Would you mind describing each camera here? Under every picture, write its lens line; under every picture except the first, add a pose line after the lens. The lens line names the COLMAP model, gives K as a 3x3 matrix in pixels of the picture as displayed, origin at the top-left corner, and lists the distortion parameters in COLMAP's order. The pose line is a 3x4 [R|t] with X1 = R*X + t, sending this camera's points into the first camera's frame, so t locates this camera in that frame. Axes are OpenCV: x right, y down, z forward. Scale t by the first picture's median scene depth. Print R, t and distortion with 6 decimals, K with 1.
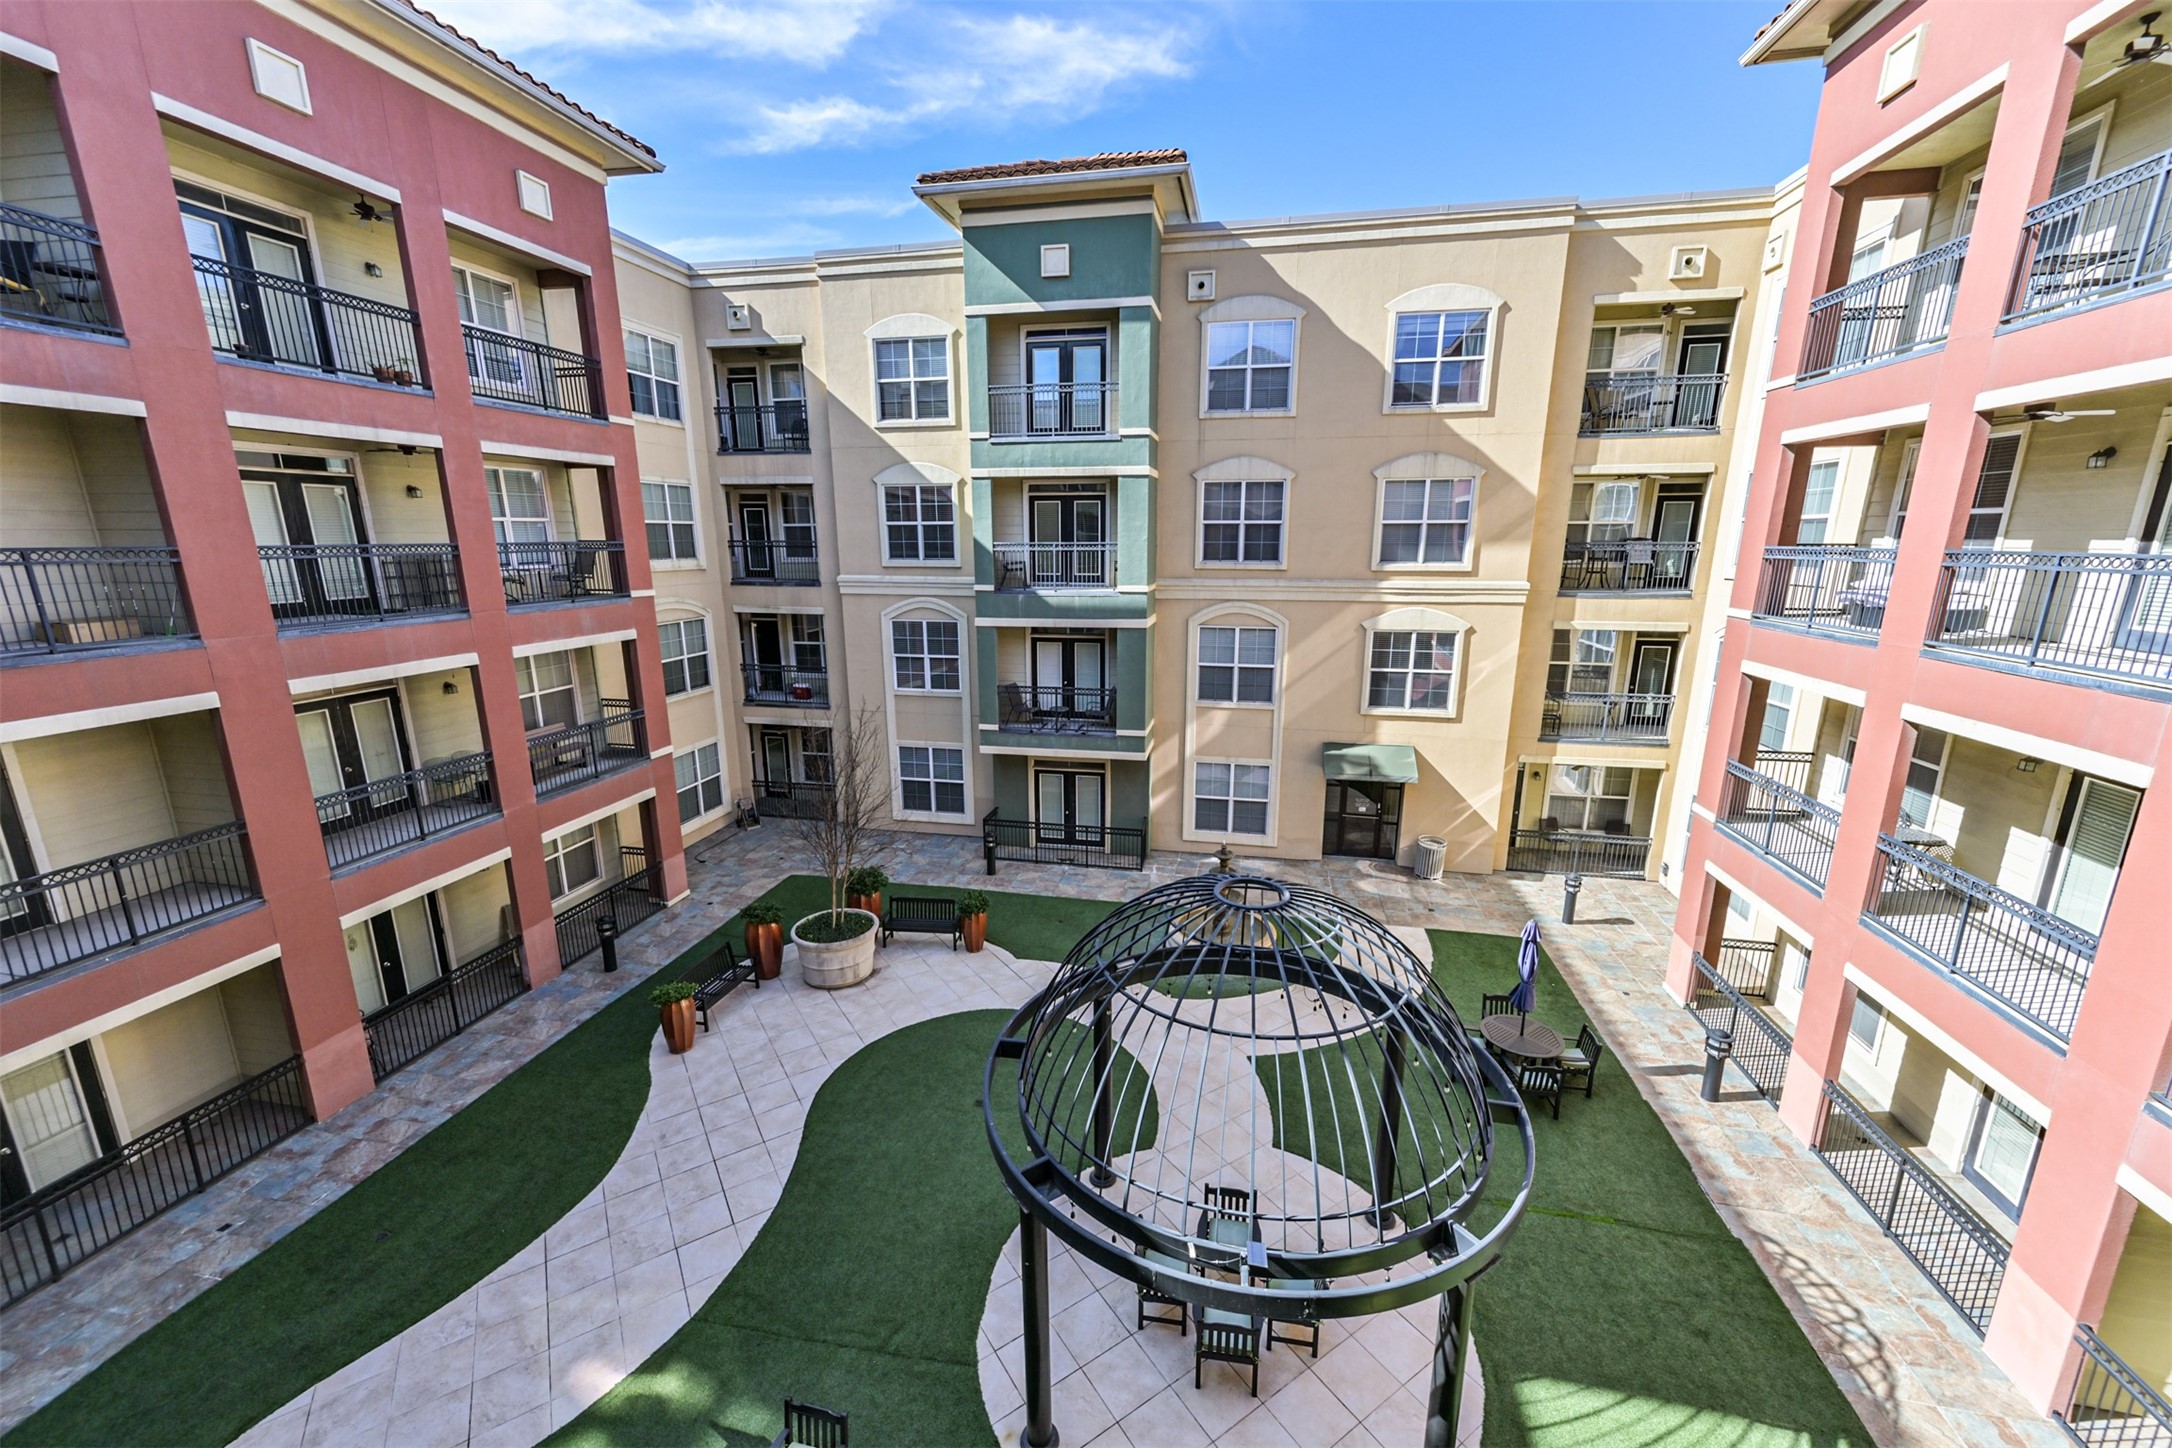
lens RADIAL K [[845.3, 0, 1090.6], [0, 845.3, 734.7], [0, 0, 1]] dist [0.009825, 0.000049]
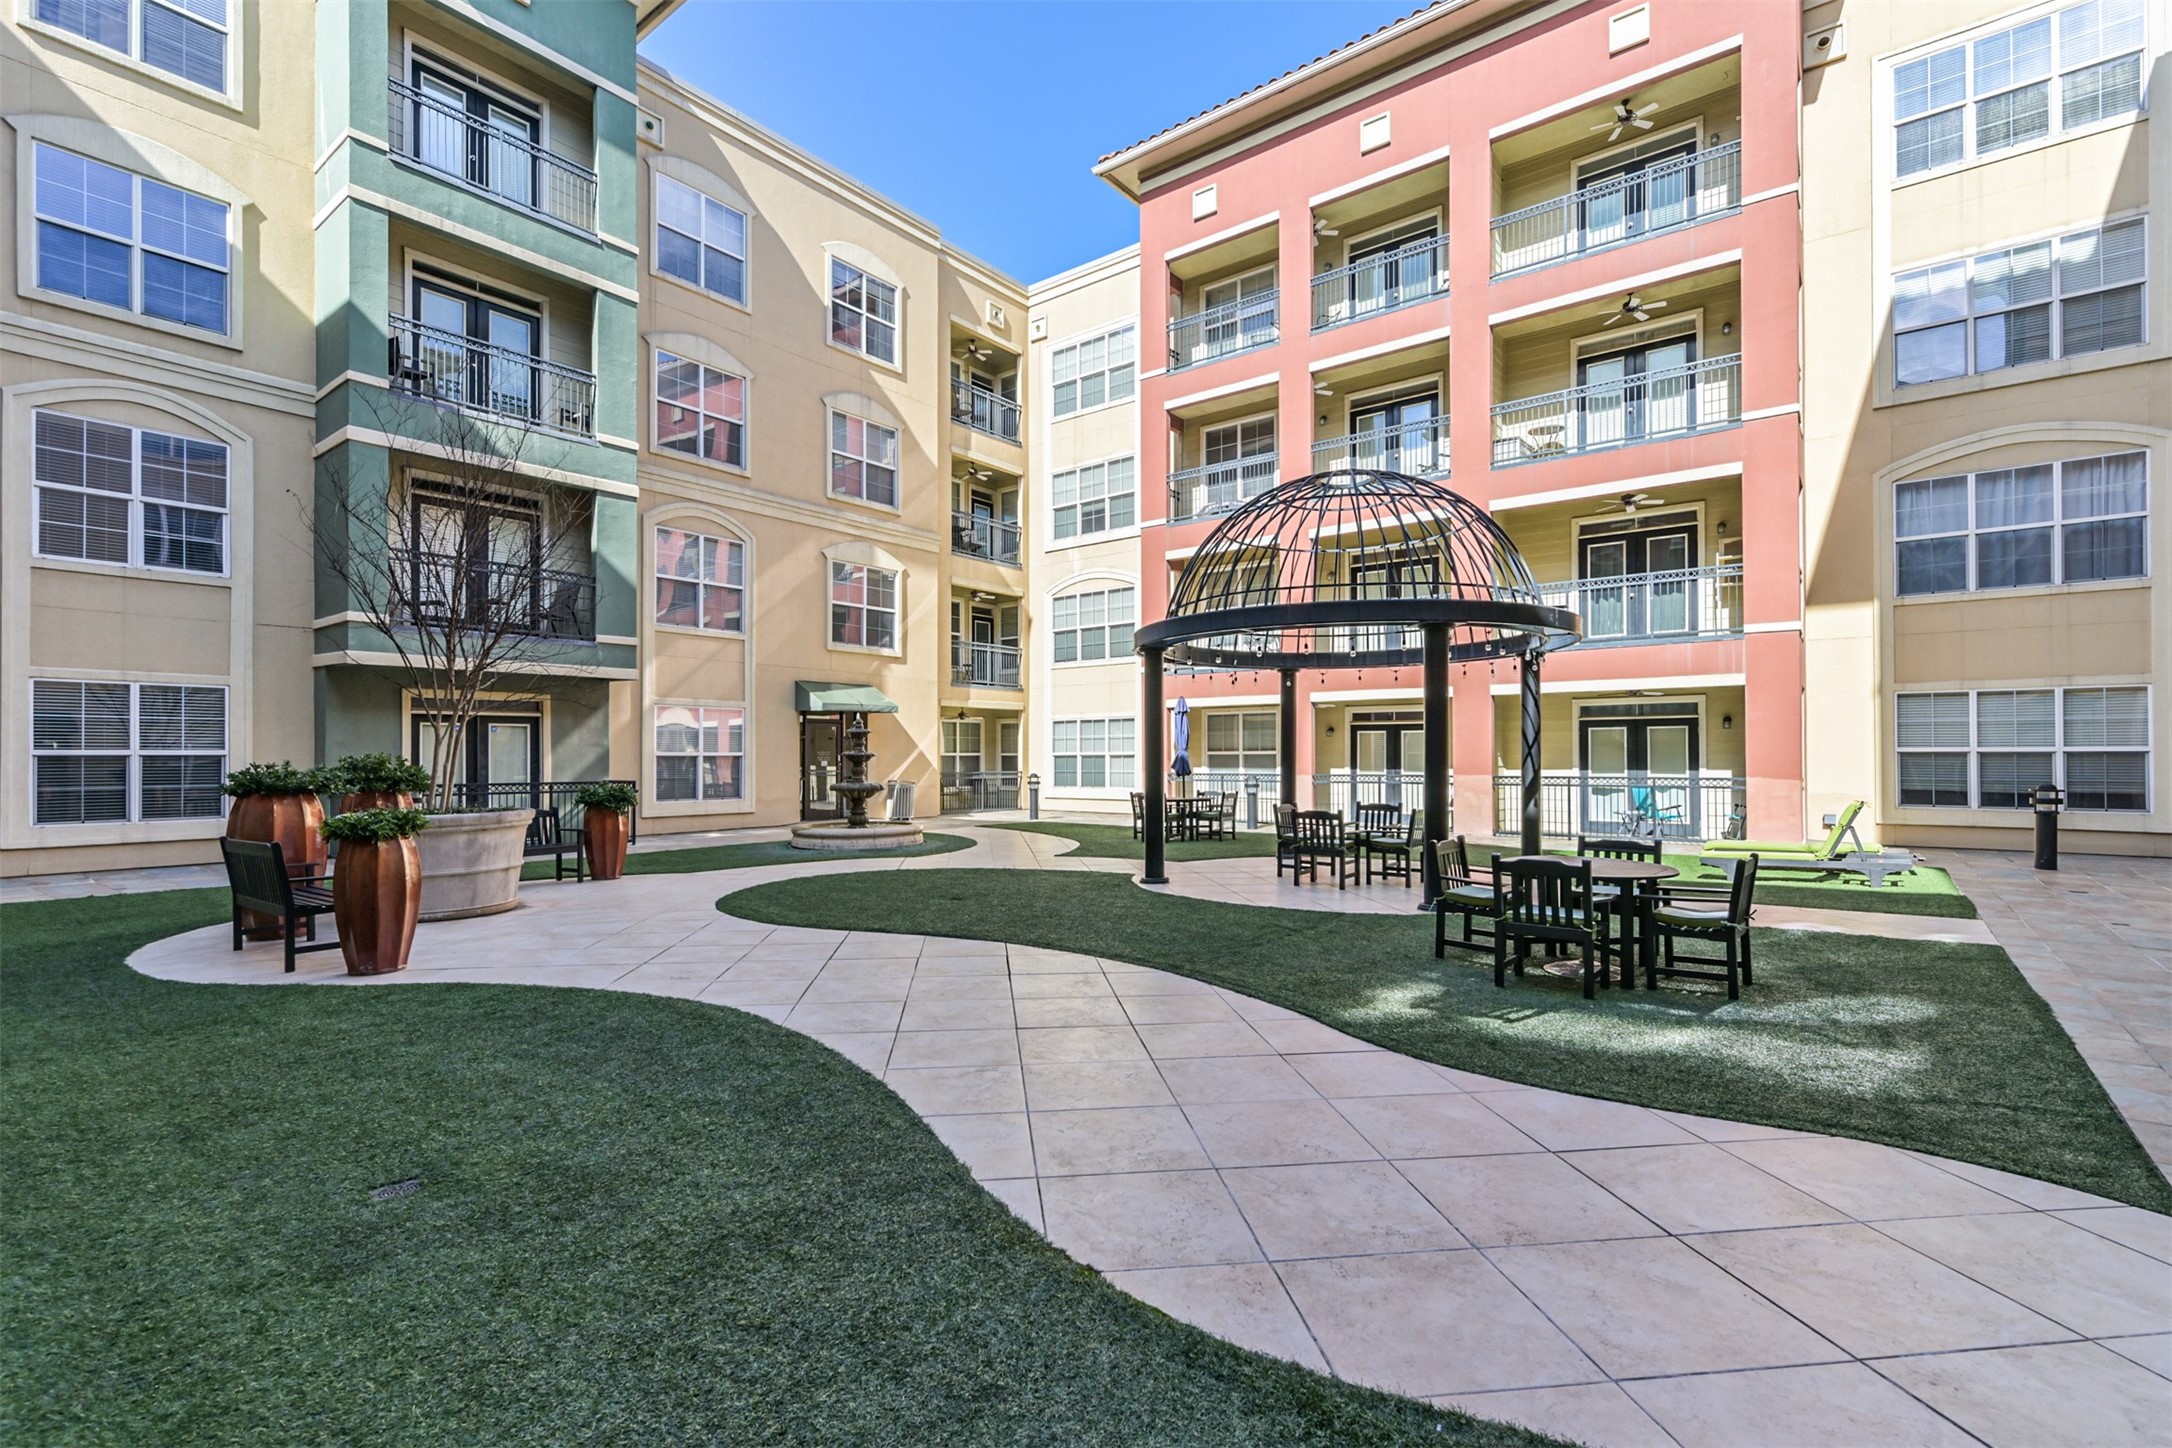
lens RADIAL K [[979.7, 0, 1089.8], [0, 979.7, 748.5], [0, 0, 1]] dist [0.002341, 0.000692]
pose [[0.451185, 0.008070, 0.892394, -0.521054], [0.208338, 0.971377, -0.114117, 0.270297], [-0.867772, 0.237407, 0.436589, 0.319927]]
